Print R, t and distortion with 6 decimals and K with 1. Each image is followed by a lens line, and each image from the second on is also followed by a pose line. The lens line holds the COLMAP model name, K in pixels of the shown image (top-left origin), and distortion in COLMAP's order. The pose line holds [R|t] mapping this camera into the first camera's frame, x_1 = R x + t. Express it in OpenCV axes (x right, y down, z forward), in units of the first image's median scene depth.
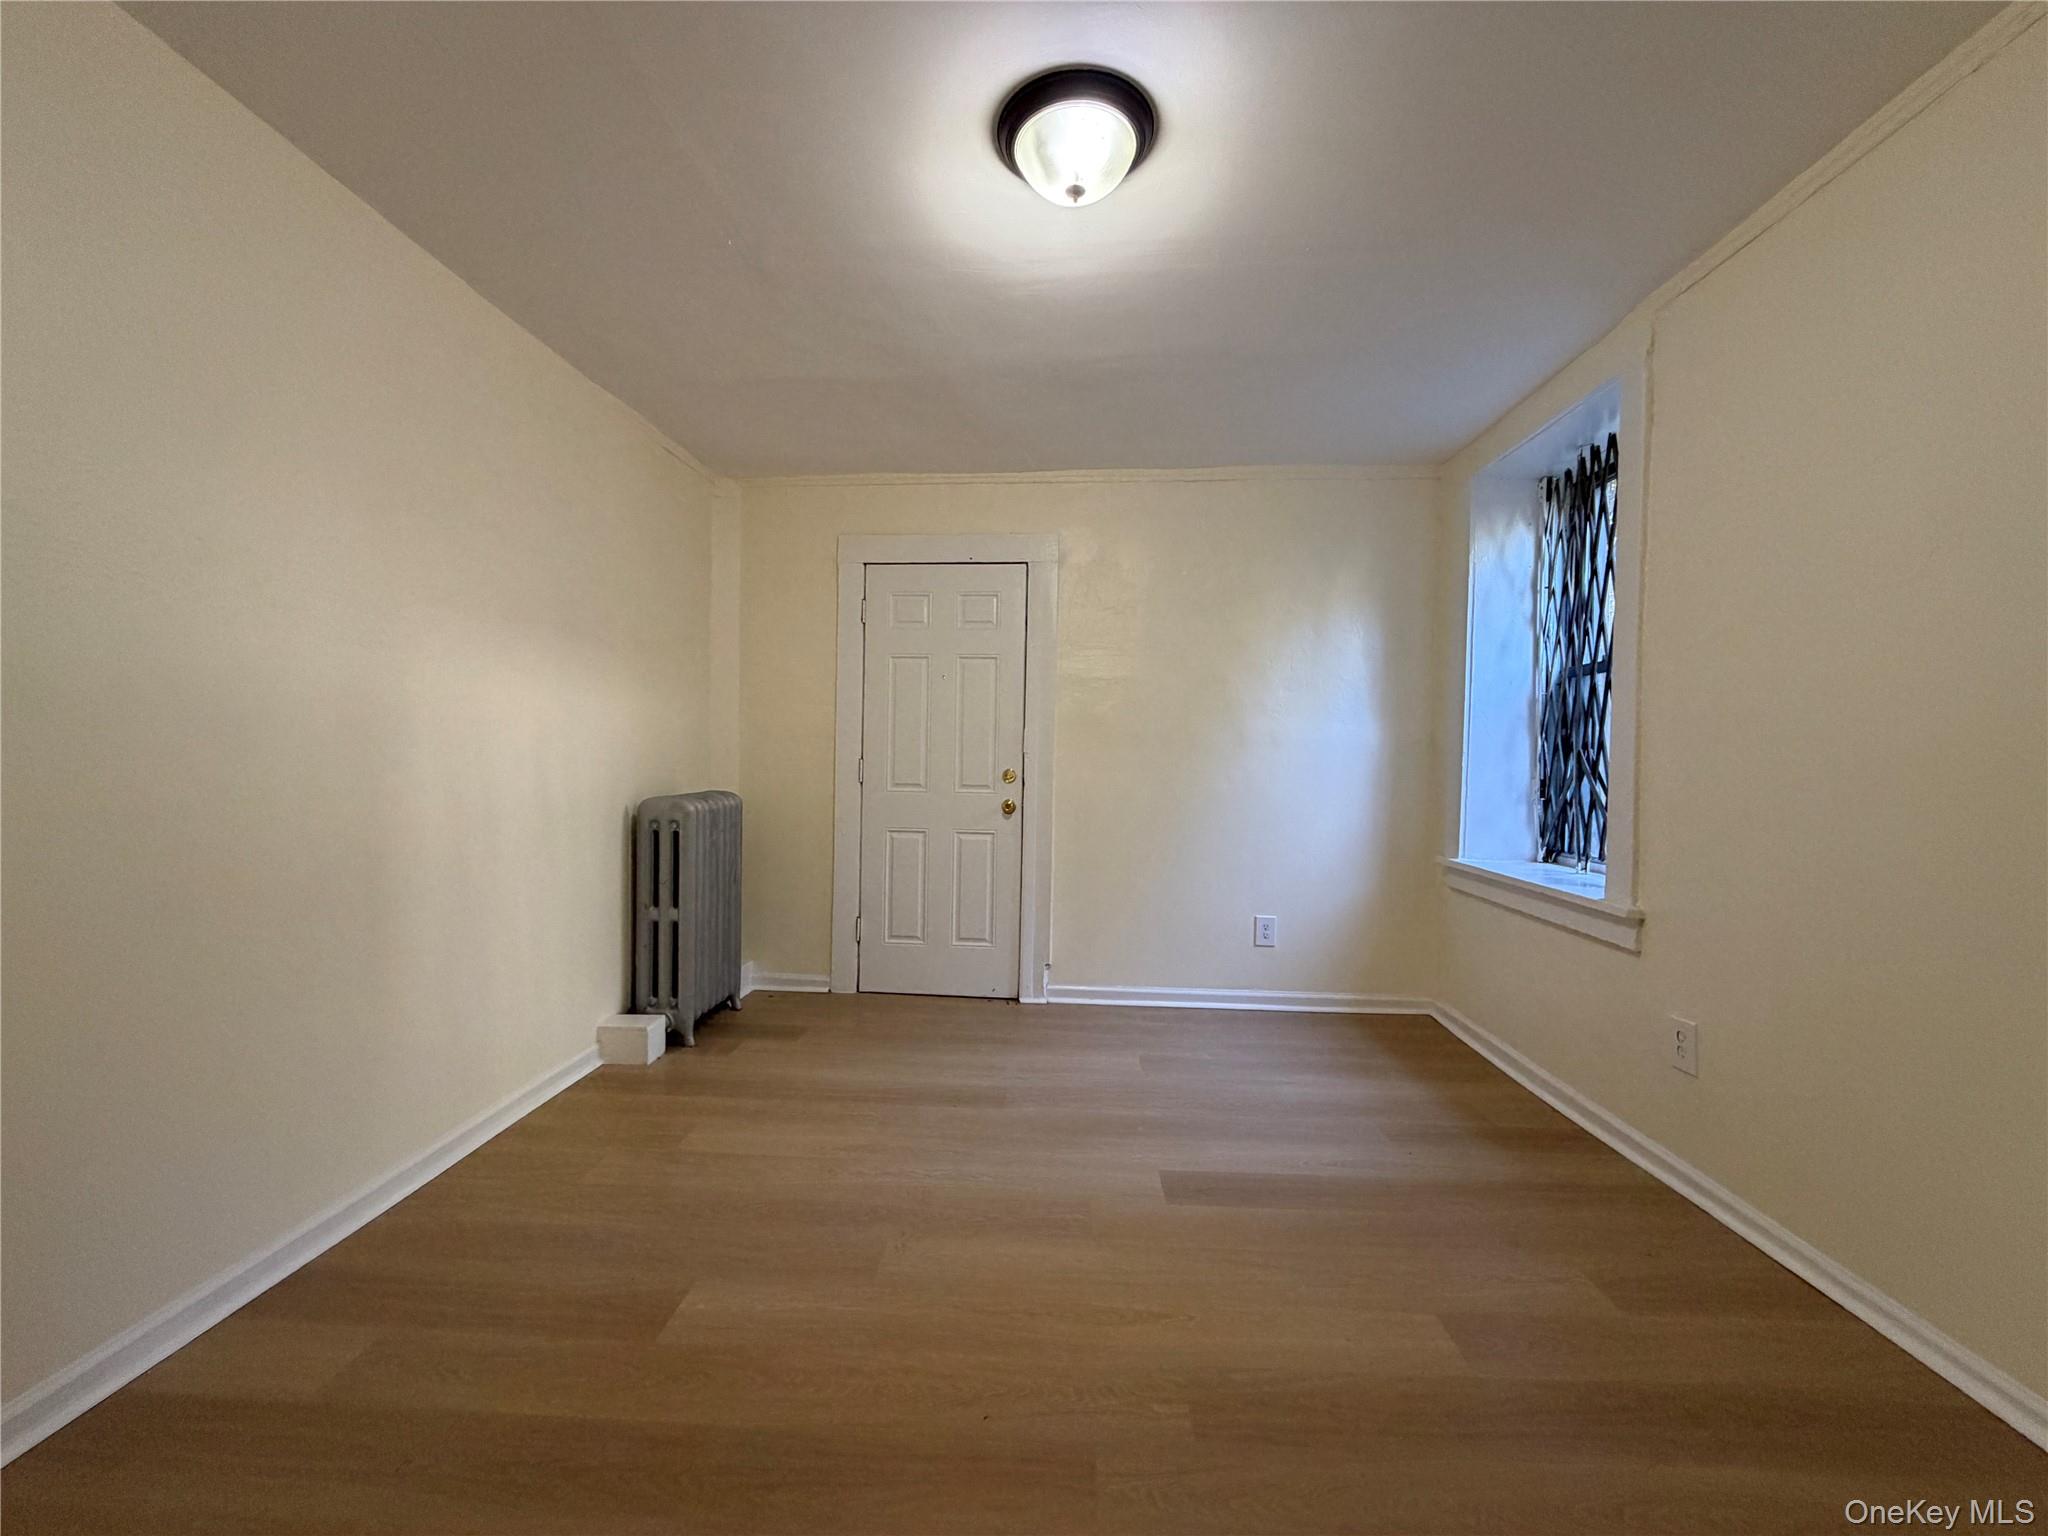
lens RADIAL K [[816.3, 0, 1018.8], [0, 816.3, 769.8], [0, 0, 1]] dist [-0.000406, -0.000166]
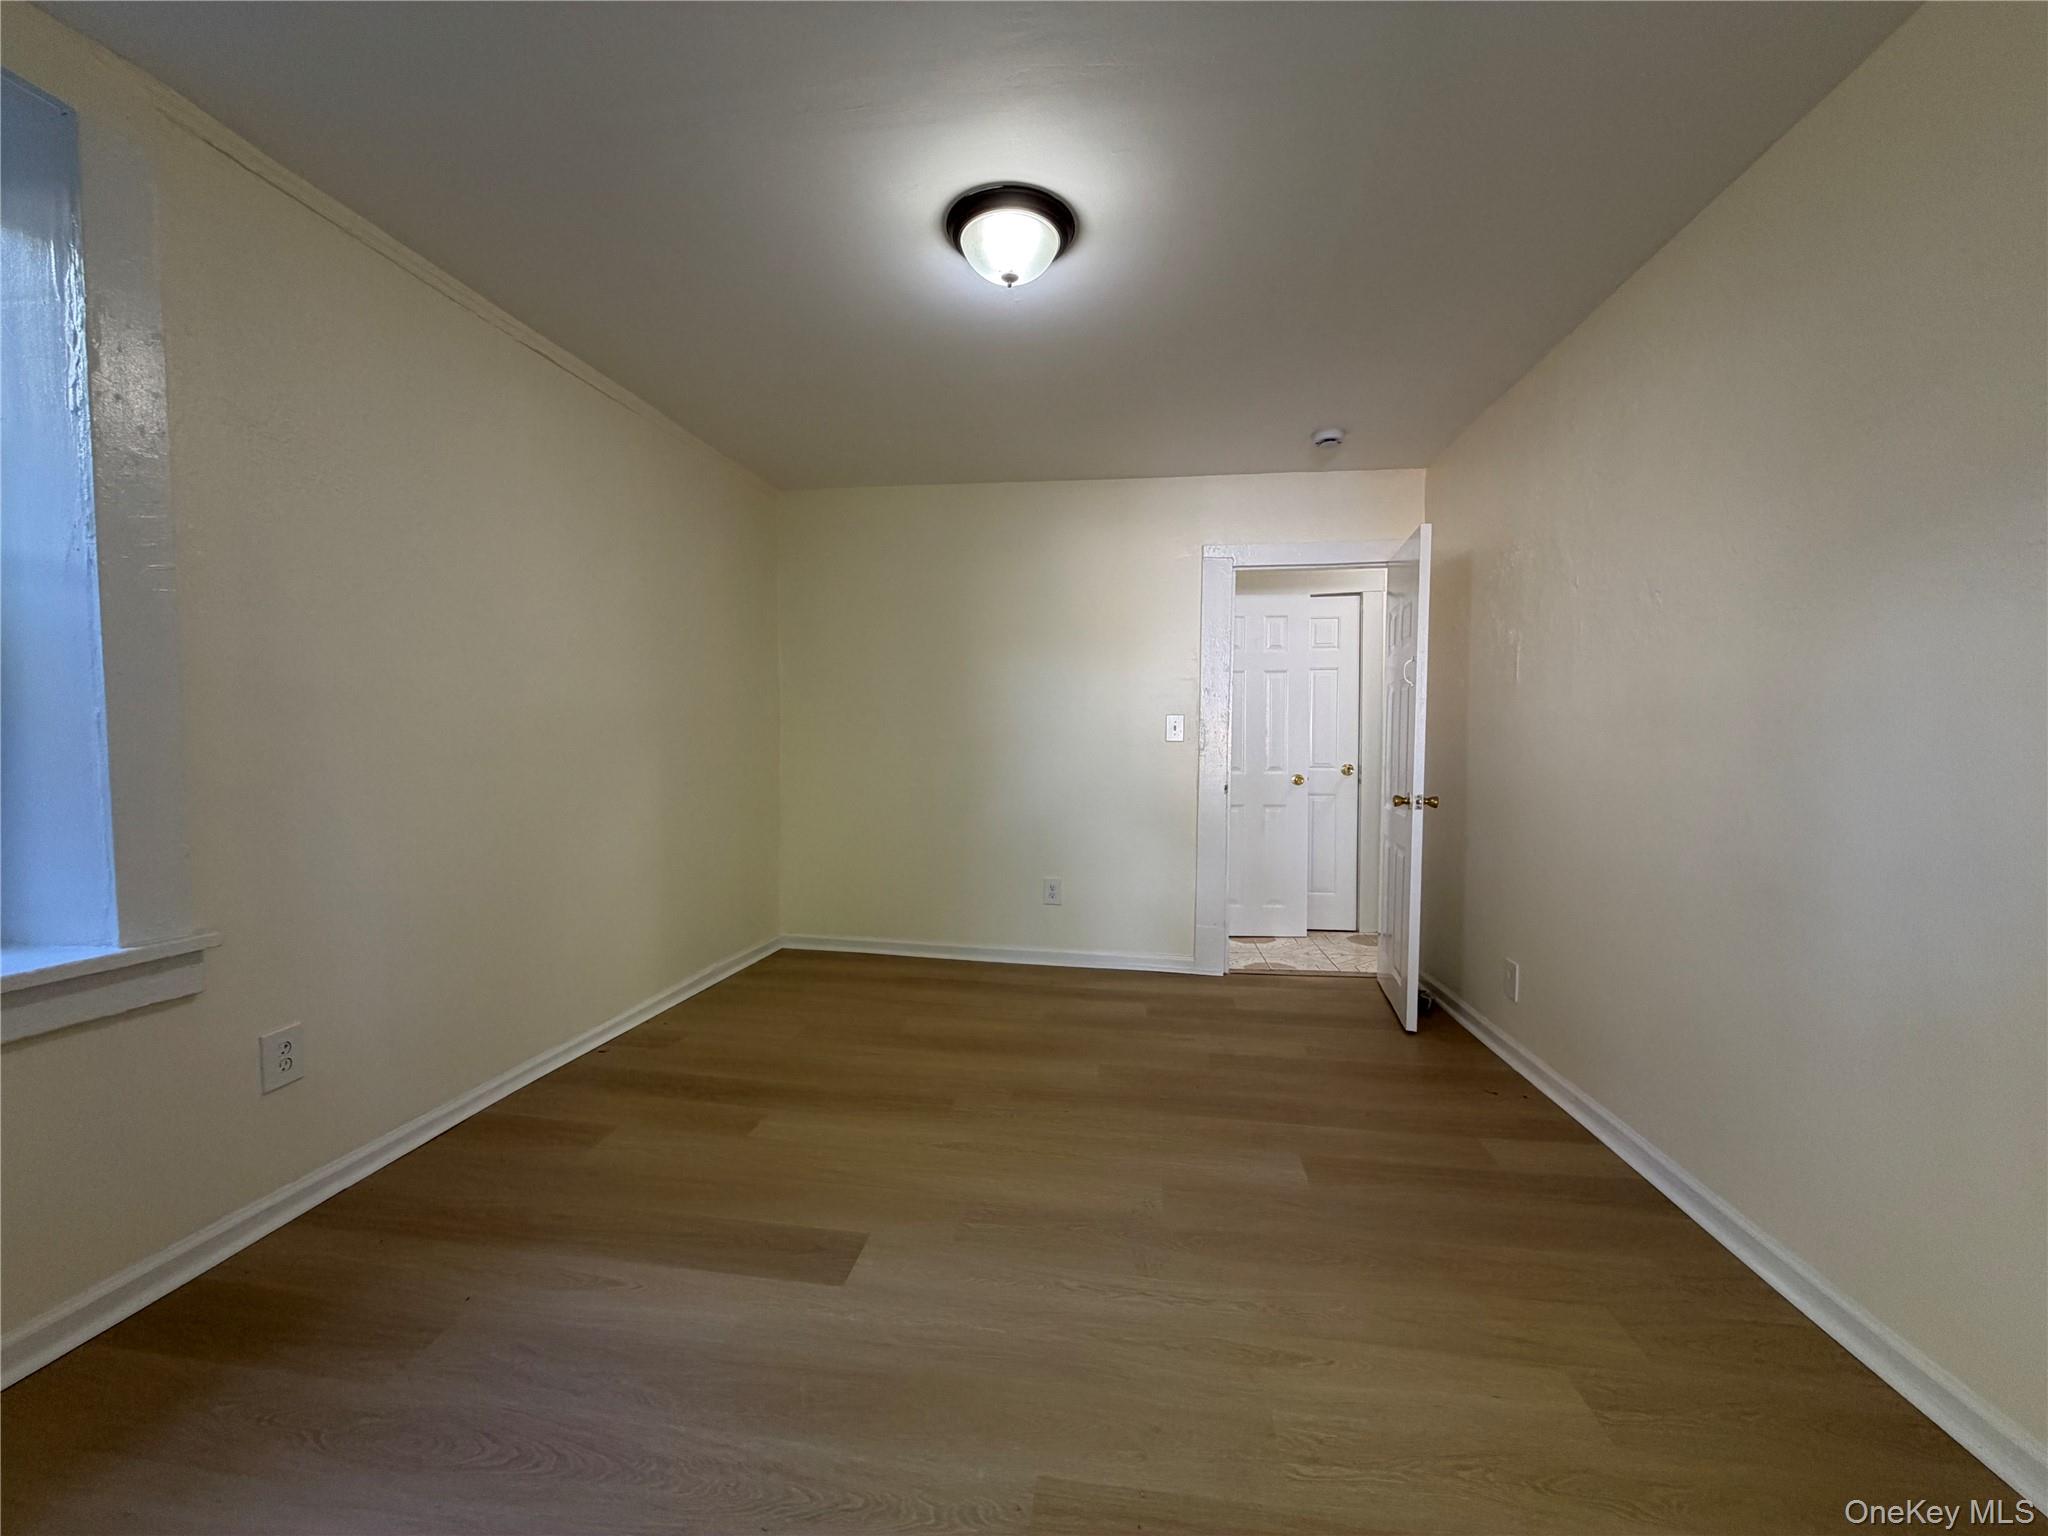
lens RADIAL K [[816.3, 0, 1018.8], [0, 816.3, 769.8], [0, 0, 1]] dist [-0.000406, -0.000166]
pose [[-0.995961, -0.022368, 0.086957, -0.048672], [-0.017866, 0.998477, 0.052203, -0.034253], [-0.087992, 0.050439, -0.994843, 1.837204]]
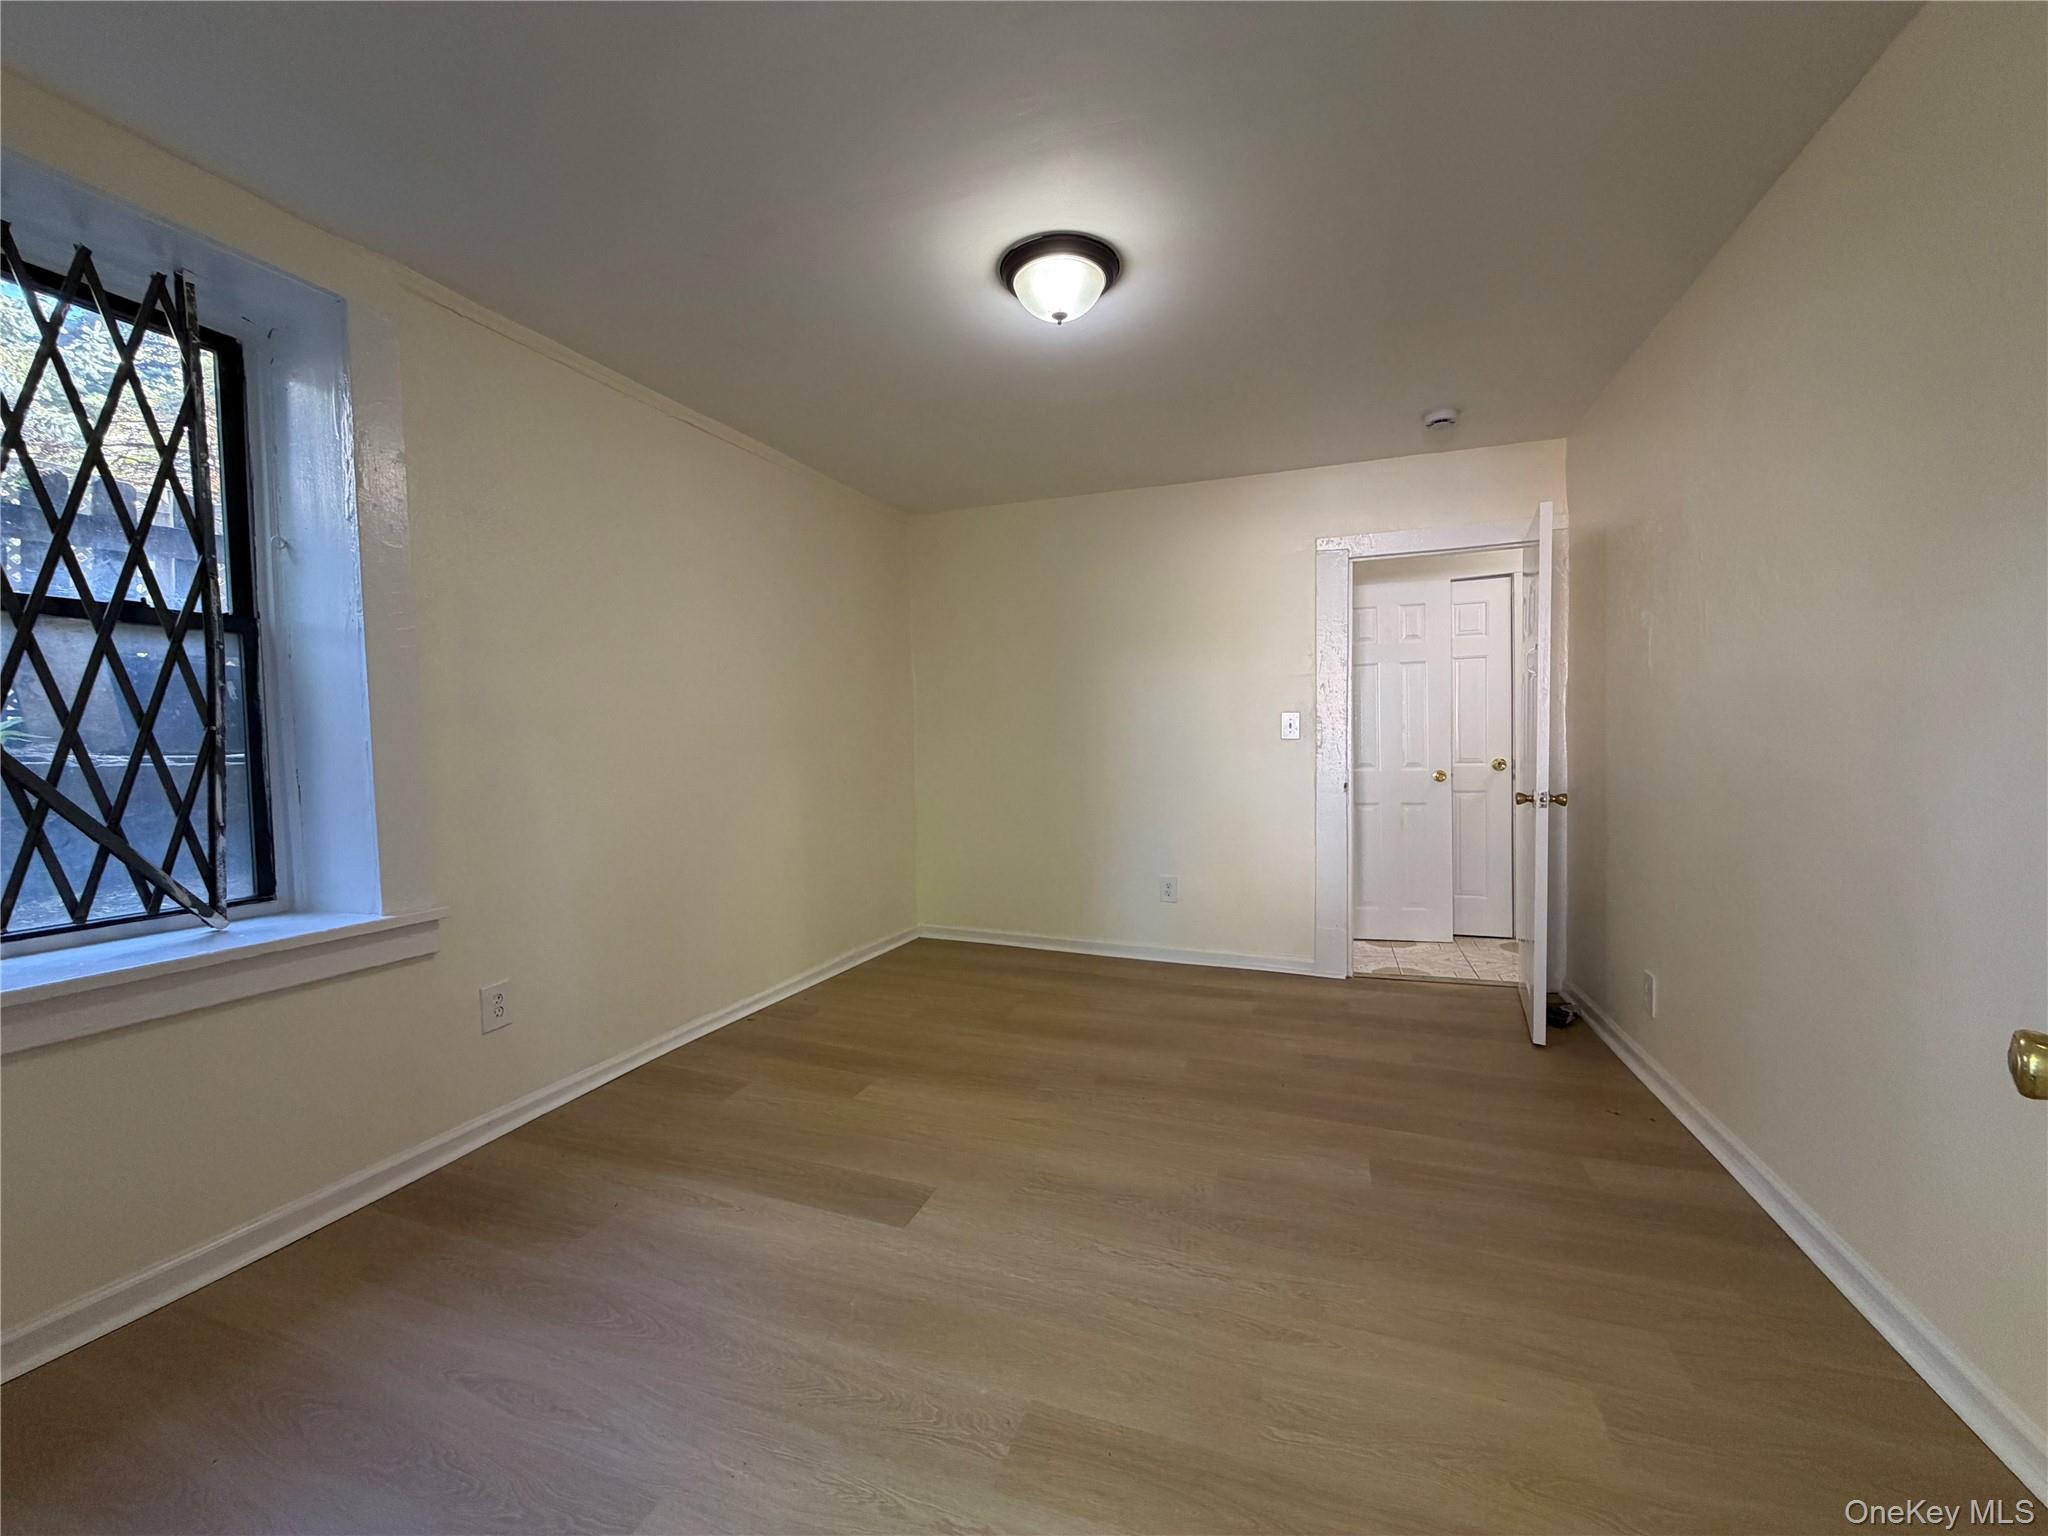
lens RADIAL K [[816.3, 0, 1018.8], [0, 816.3, 769.8], [0, 0, 1]] dist [-0.000406, -0.000166]
pose [[-0.954497, -0.008993, 0.298086, -0.212075], [0.007798, 0.998451, 0.055090, -0.045867], [-0.298119, 0.054908, -0.952948, 1.887607]]
